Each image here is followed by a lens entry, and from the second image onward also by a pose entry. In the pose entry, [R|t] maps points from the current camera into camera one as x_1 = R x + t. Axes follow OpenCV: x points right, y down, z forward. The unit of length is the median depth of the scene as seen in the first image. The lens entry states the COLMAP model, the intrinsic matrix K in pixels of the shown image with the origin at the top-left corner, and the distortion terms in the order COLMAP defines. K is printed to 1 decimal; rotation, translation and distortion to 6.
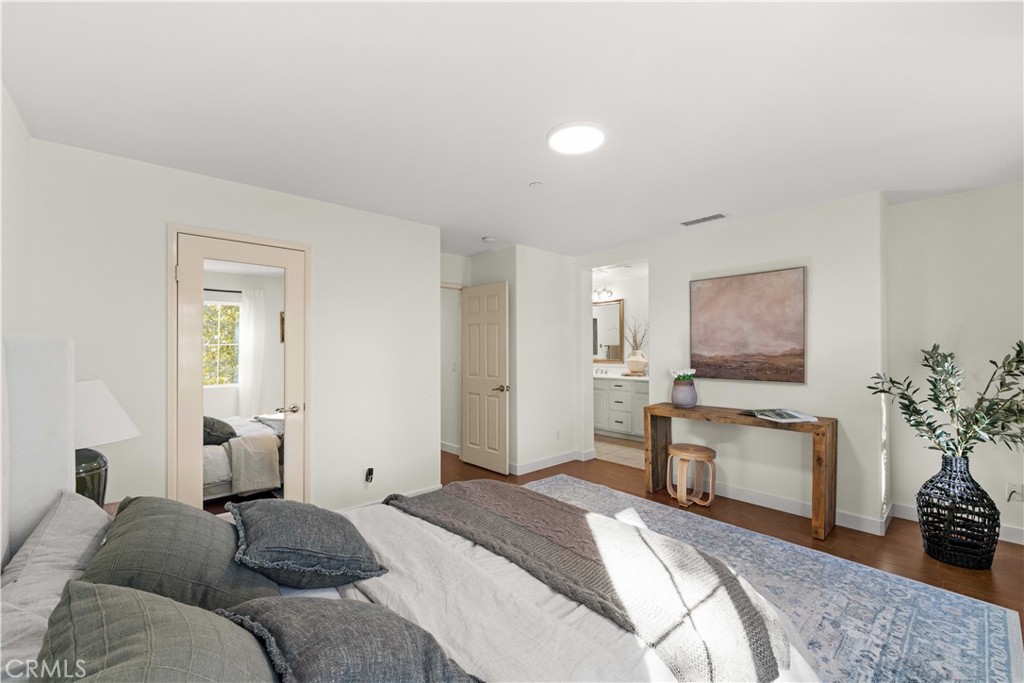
lens RADIAL K [[419.2, 0, 513.1], [0, 419.2, 343.3], [0, 0, 1]] dist [-0.001202, 0.000441]
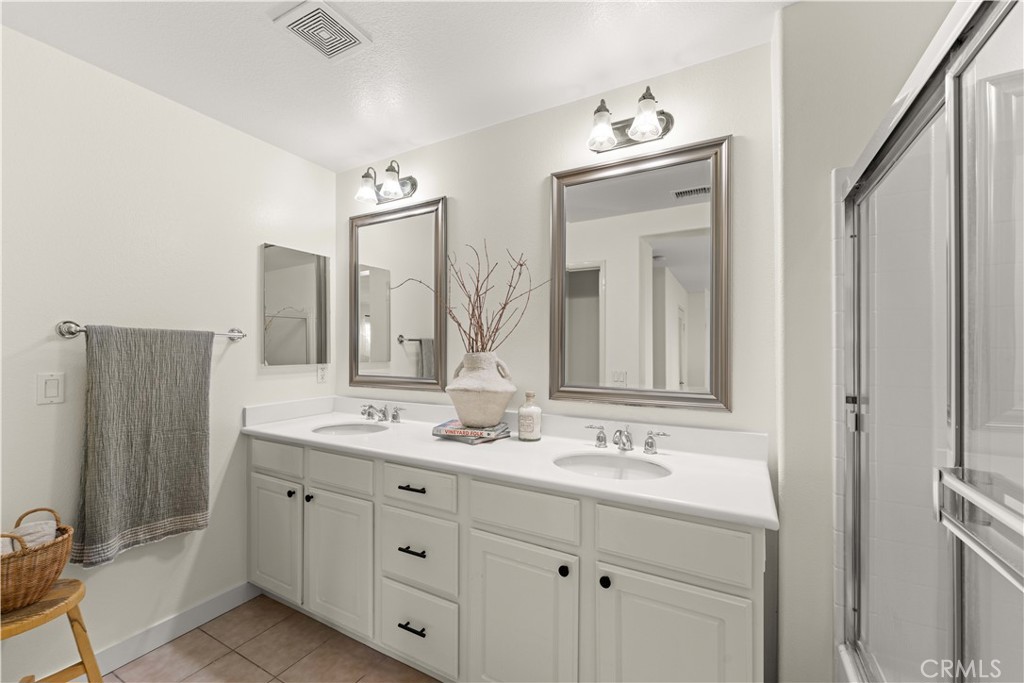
lens RADIAL K [[419.2, 0, 511.8], [0, 419.2, 343.5], [0, 0, 1]] dist [-0.001202, 0.000441]
pose [[0.942752, 0.008298, 0.333393, 0.205270], [-0.009468, 0.999953, 0.001886, 0.008938], [-0.333361, -0.004935, 0.942786, 0.679036]]
